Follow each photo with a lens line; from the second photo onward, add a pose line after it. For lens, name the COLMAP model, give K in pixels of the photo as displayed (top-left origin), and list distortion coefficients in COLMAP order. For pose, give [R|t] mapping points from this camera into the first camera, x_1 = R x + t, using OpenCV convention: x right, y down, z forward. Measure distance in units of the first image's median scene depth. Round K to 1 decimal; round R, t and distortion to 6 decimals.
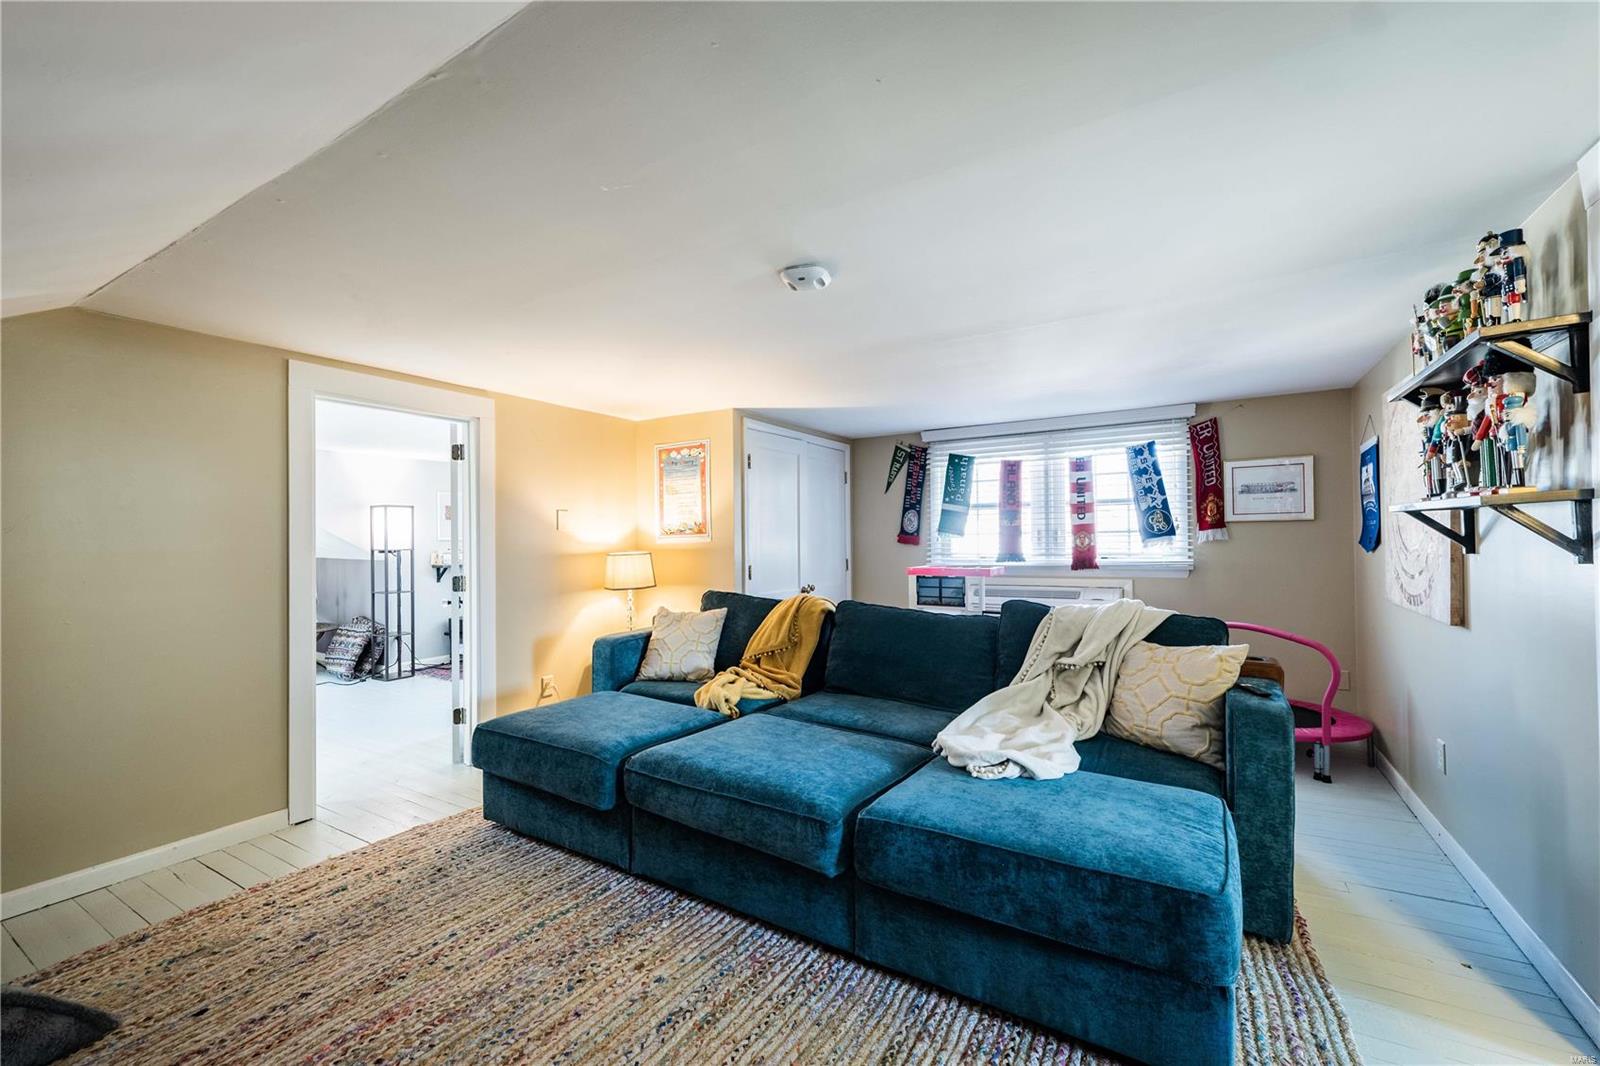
lens RADIAL K [[635.2, 0, 800.0], [0, 635.2, 533.0], [0, 0, 1]] dist [0.001583, 0.000104]
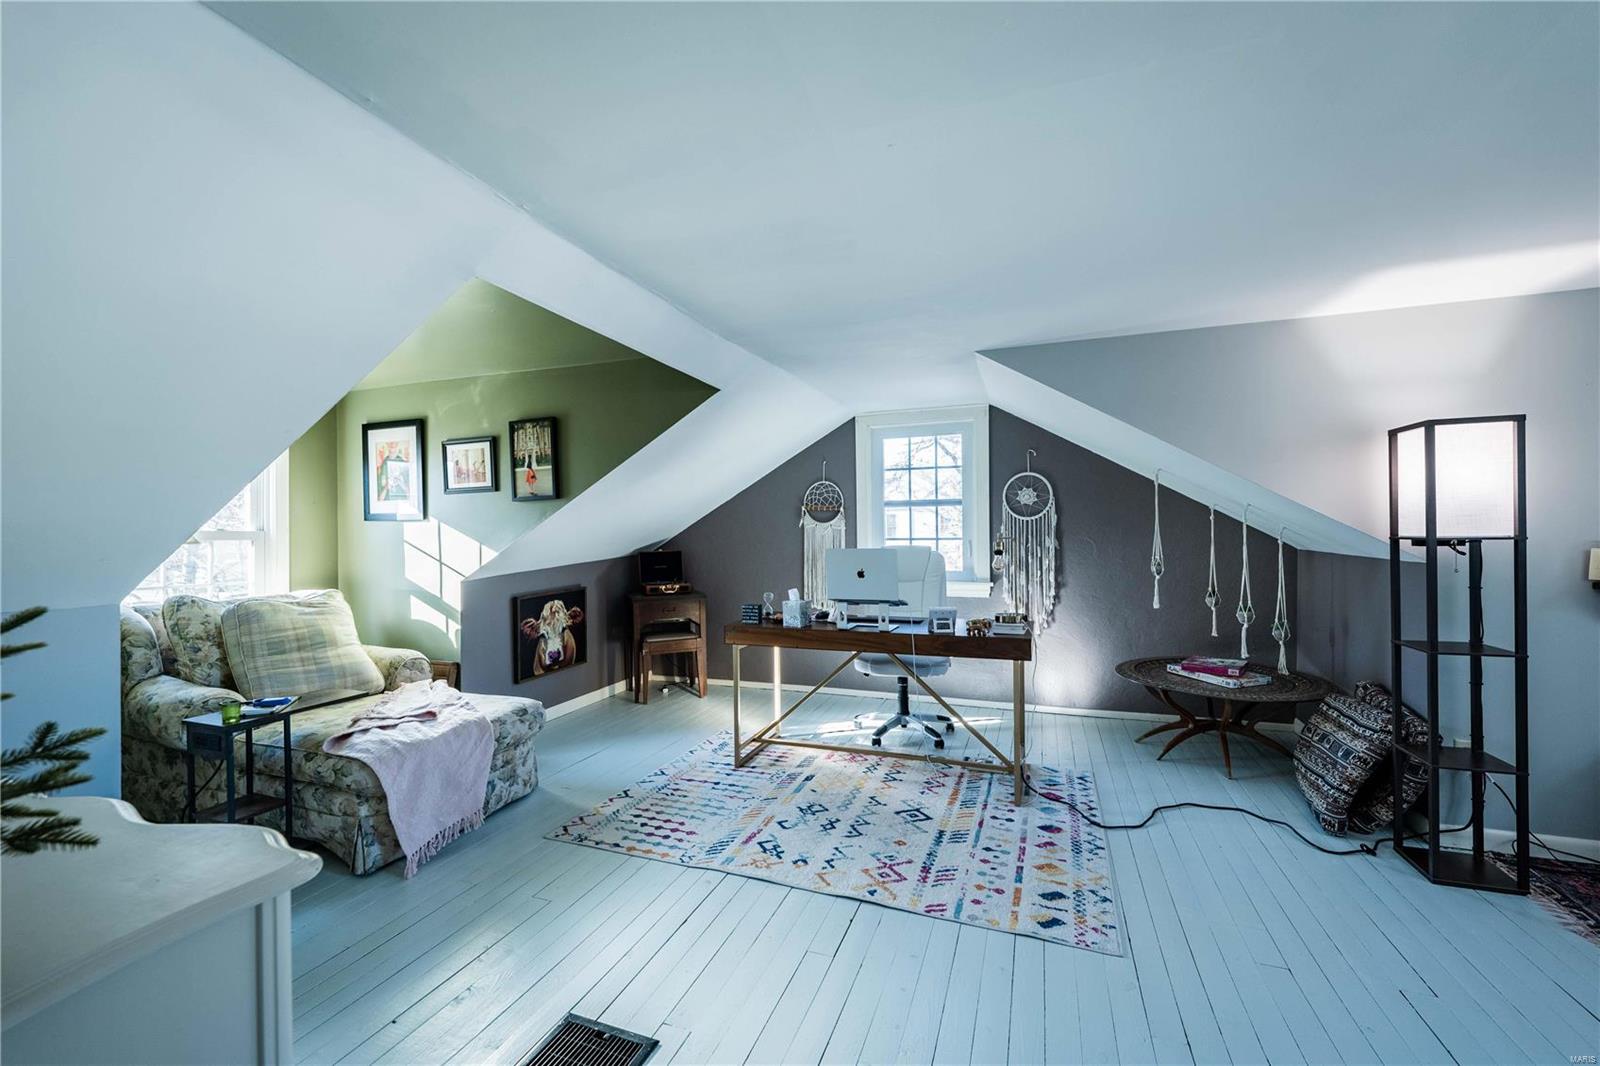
lens RADIAL K [[635.2, 0, 800.0], [0, 635.2, 533.0], [0, 0, 1]] dist [0.001583, 0.000104]
pose [[0.197440, -0.006984, -0.980290, -0.336934], [0.007207, 0.999958, -0.005673, 0.023812], [0.980289, -0.005945, 0.197482, 0.530164]]
